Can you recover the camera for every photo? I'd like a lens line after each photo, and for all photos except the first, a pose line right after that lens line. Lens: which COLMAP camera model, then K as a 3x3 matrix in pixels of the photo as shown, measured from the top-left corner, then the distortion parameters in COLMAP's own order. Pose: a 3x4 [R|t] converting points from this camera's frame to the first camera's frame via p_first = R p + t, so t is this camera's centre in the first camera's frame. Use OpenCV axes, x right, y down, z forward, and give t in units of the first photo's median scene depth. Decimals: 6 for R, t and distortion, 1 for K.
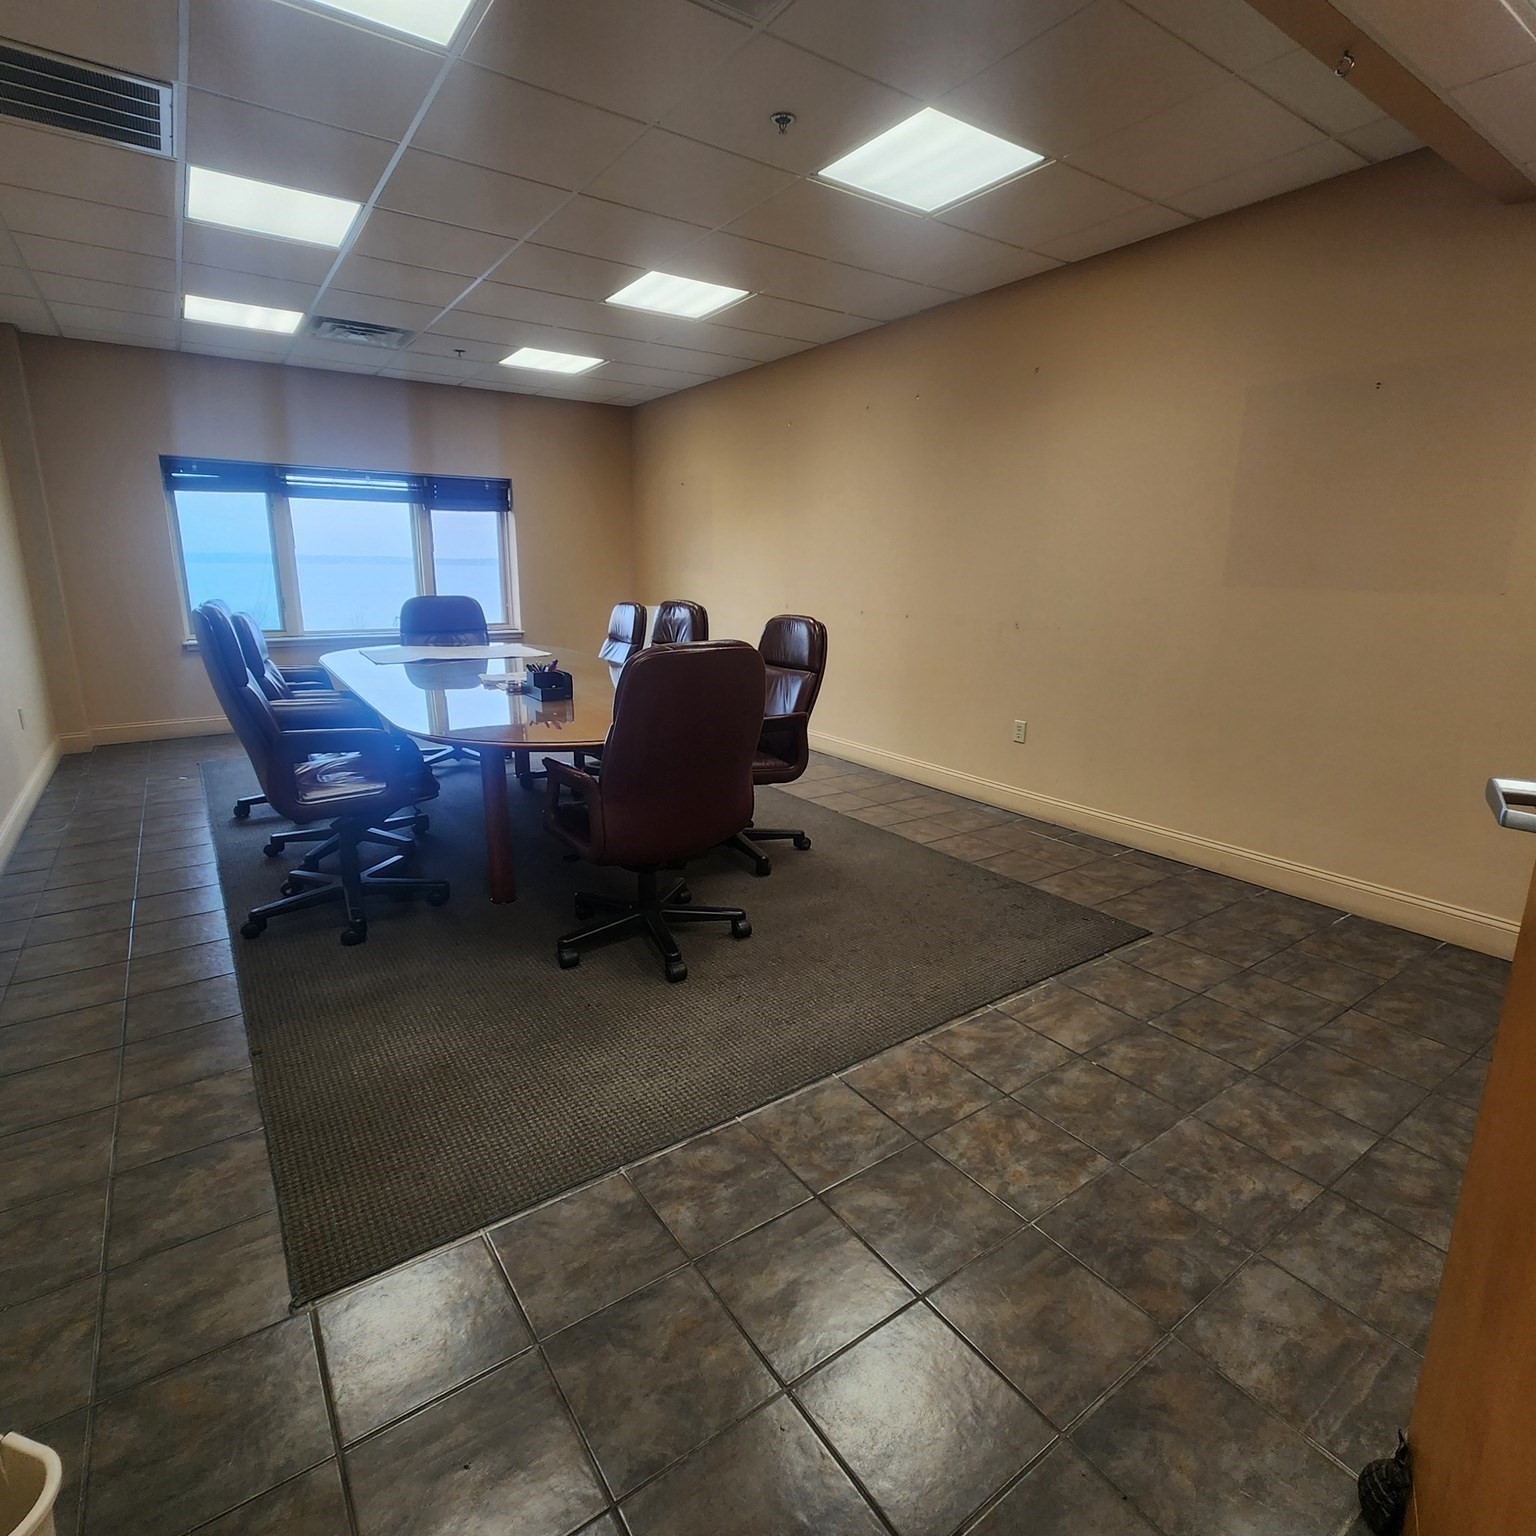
lens RADIAL K [[841.3, 0, 771.8], [0, 841.3, 765.7], [0, 0, 1]] dist [0.003694, -0.002262]
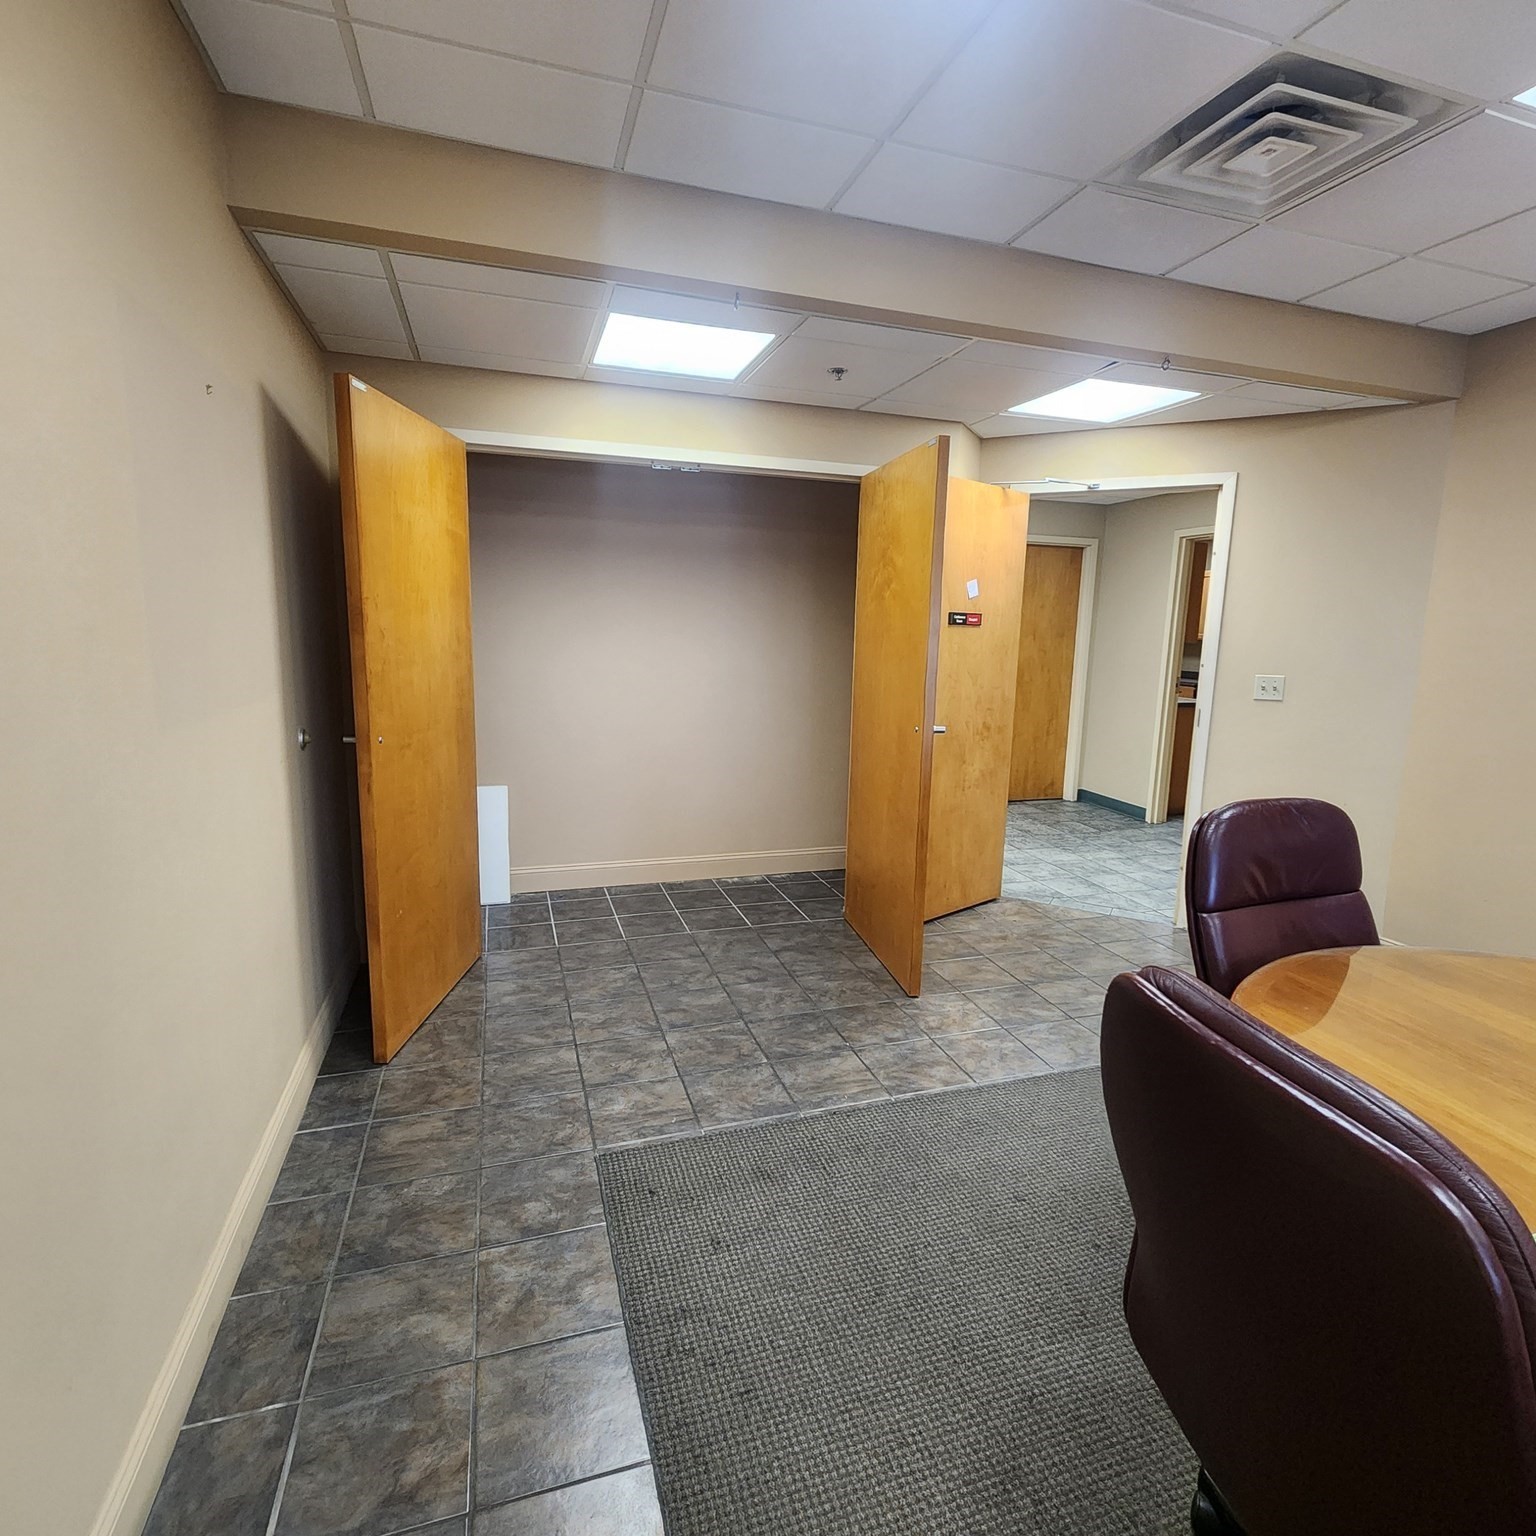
lens RADIAL K [[841.3, 0, 771.0], [0, 841.3, 765.1], [0, 0, 1]] dist [0.003694, -0.002262]
pose [[-0.955209, -0.087270, 0.282772, 0.152369], [0.031763, 0.919774, 0.391160, -0.524642], [-0.294223, 0.382622, -0.875805, 1.875877]]
